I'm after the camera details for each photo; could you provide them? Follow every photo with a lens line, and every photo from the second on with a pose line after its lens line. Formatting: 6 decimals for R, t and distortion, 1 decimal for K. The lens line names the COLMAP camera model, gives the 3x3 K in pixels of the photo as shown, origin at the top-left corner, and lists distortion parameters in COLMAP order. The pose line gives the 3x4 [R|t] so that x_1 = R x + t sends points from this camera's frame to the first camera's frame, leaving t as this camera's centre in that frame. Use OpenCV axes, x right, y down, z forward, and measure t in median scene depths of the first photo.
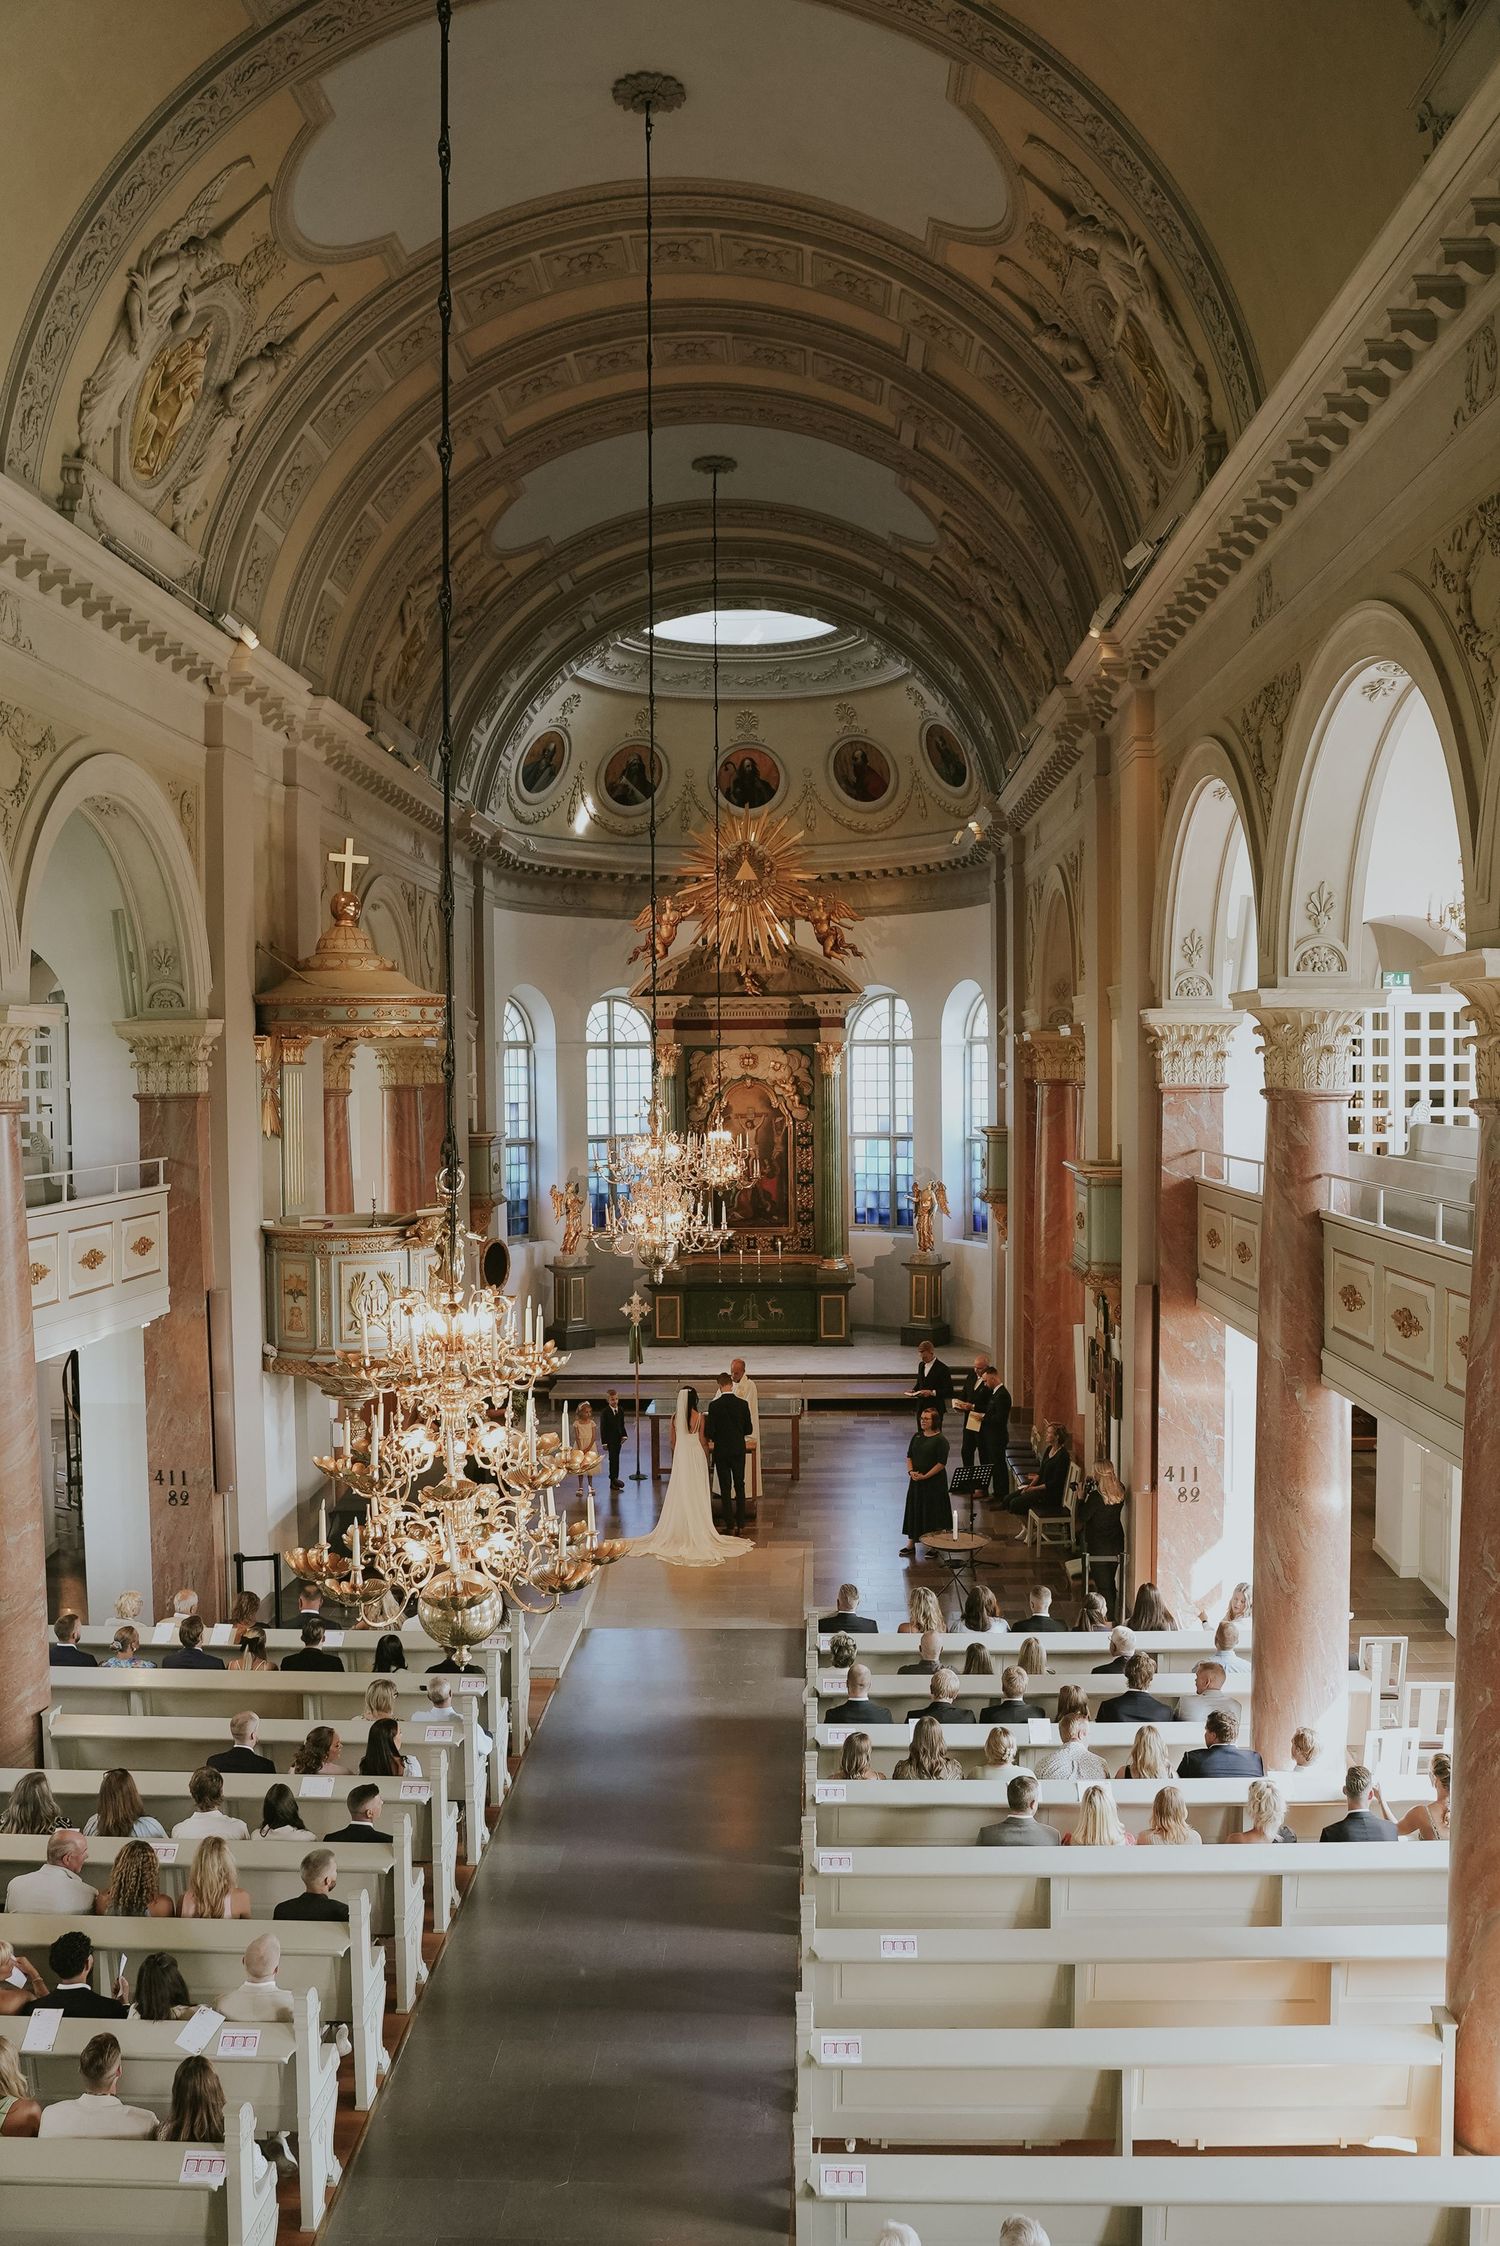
lens RADIAL K [[1843.8, 0, 745.2], [0, 1843.8, 1128.3], [0, 0, 1]] dist [-0.106646, -0.005894]
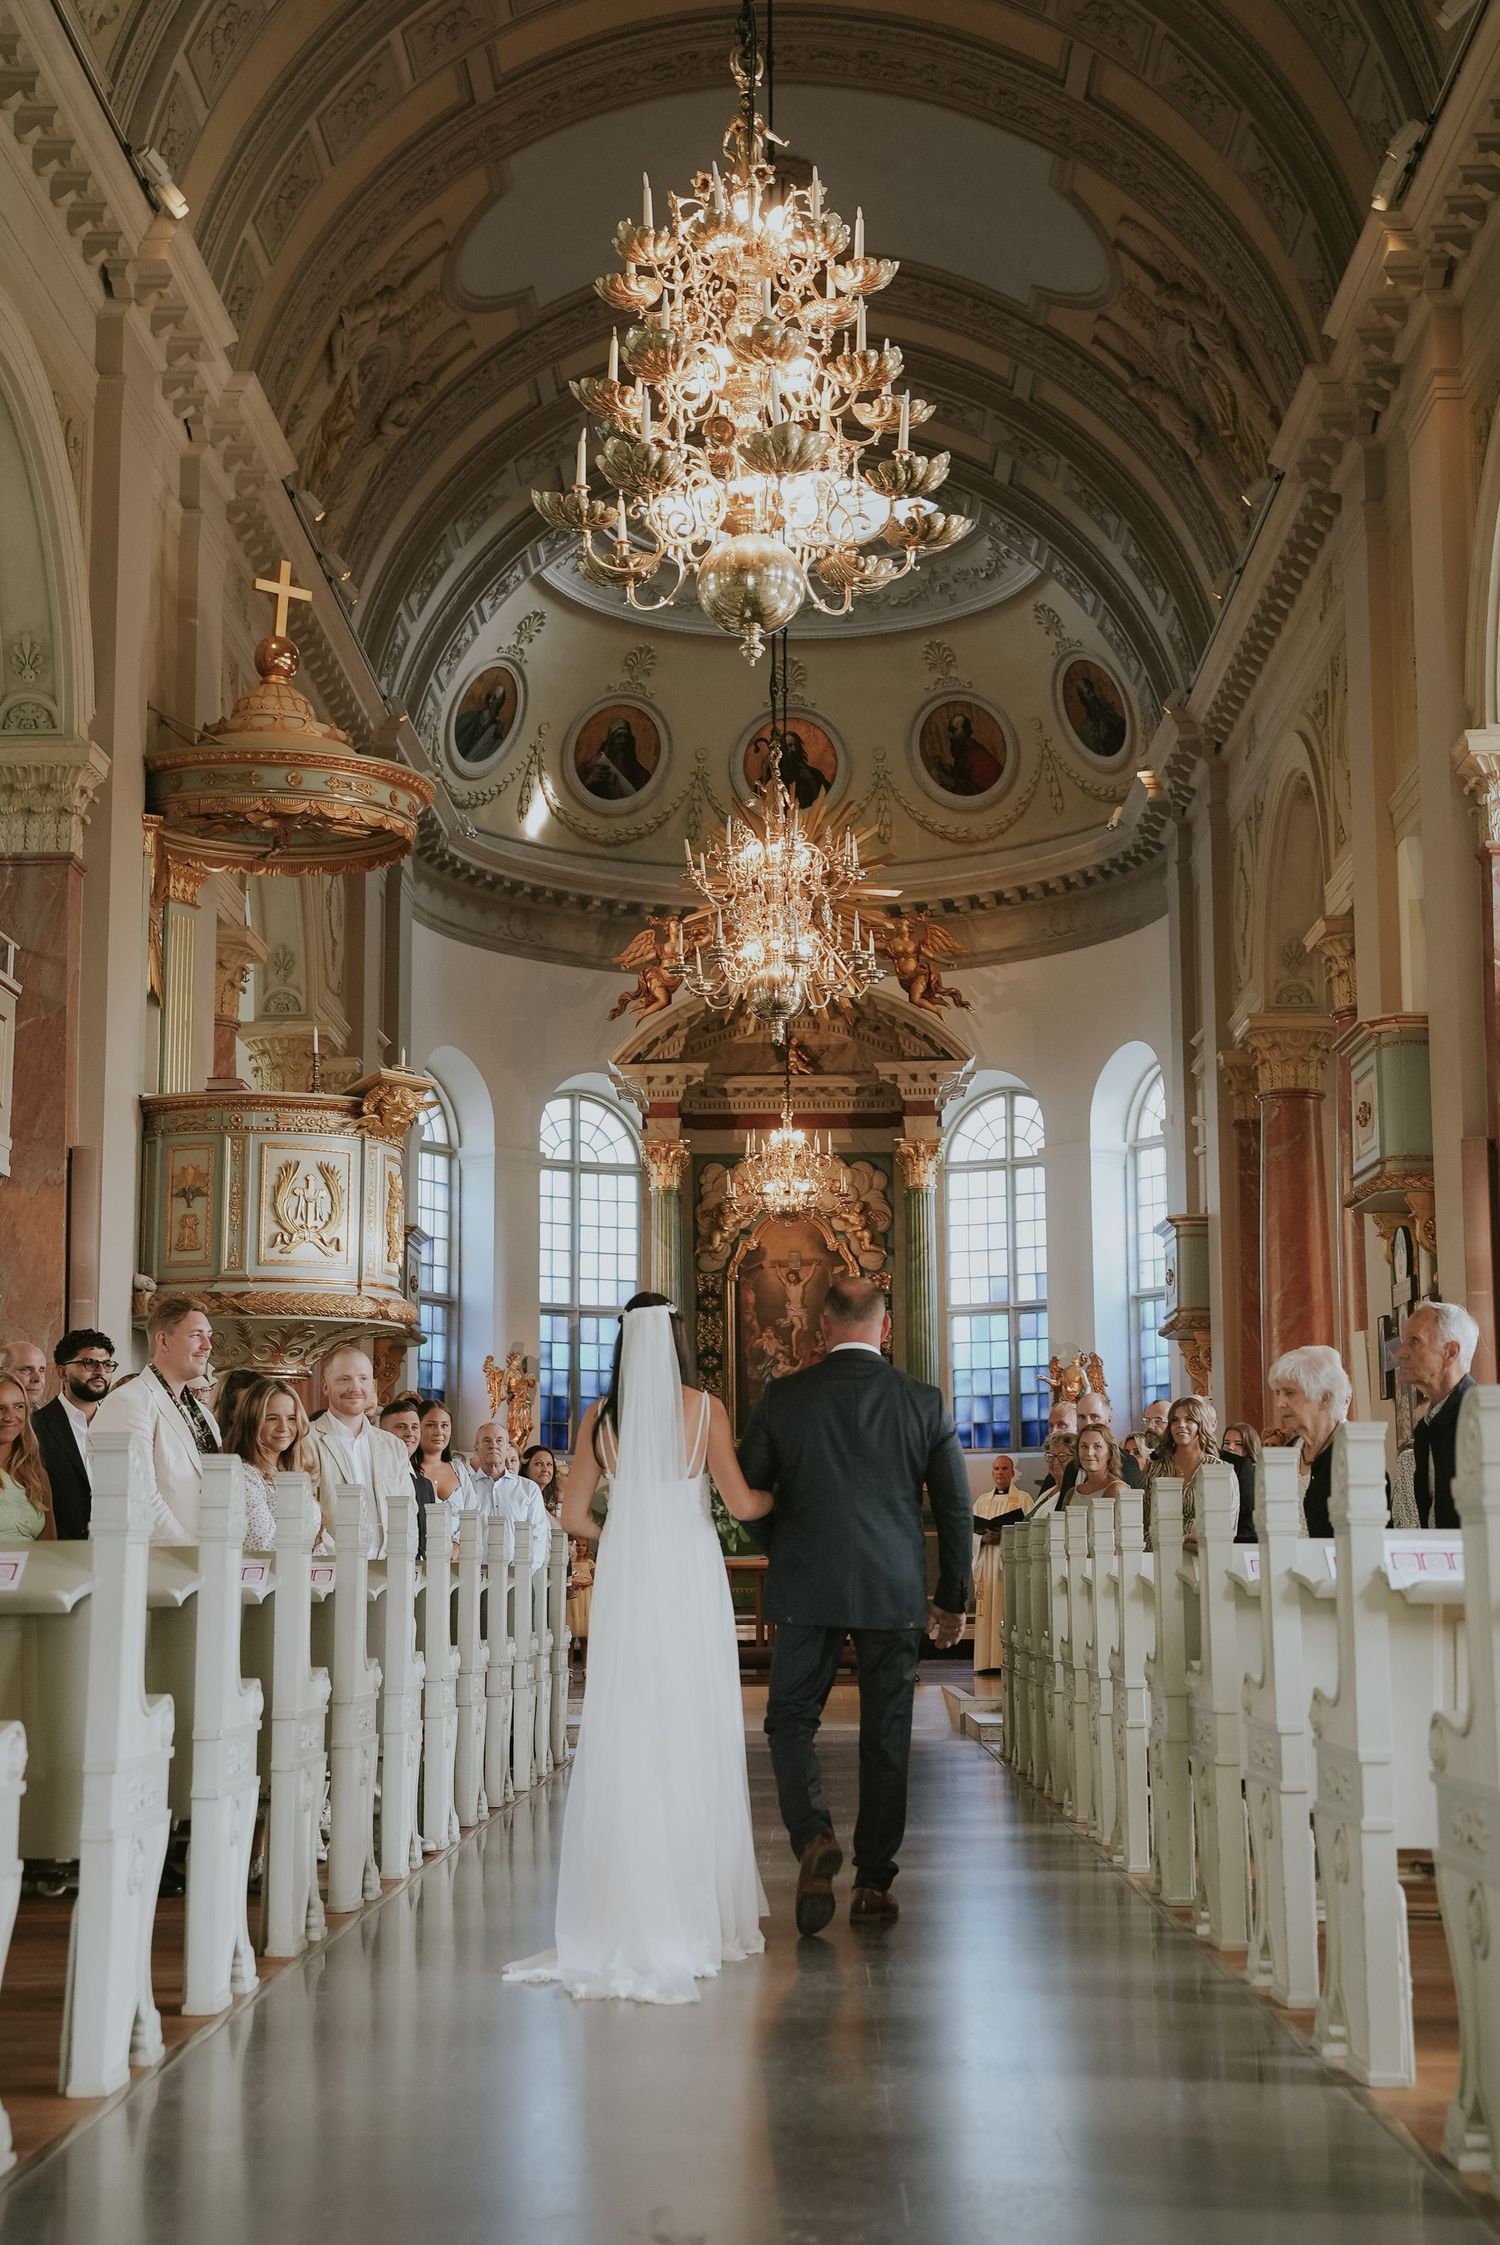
lens RADIAL K [[3004.8, 0, 752.6], [0, 3004.8, 1111.1], [0, 0, 1]] dist [0.059407, 0.000000]
pose [[0.999749, 0.007514, 0.021099, -0.037032], [-0.003469, 0.982619, -0.185602, 0.146785], [-0.022127, 0.185482, 0.982398, -0.043105]]
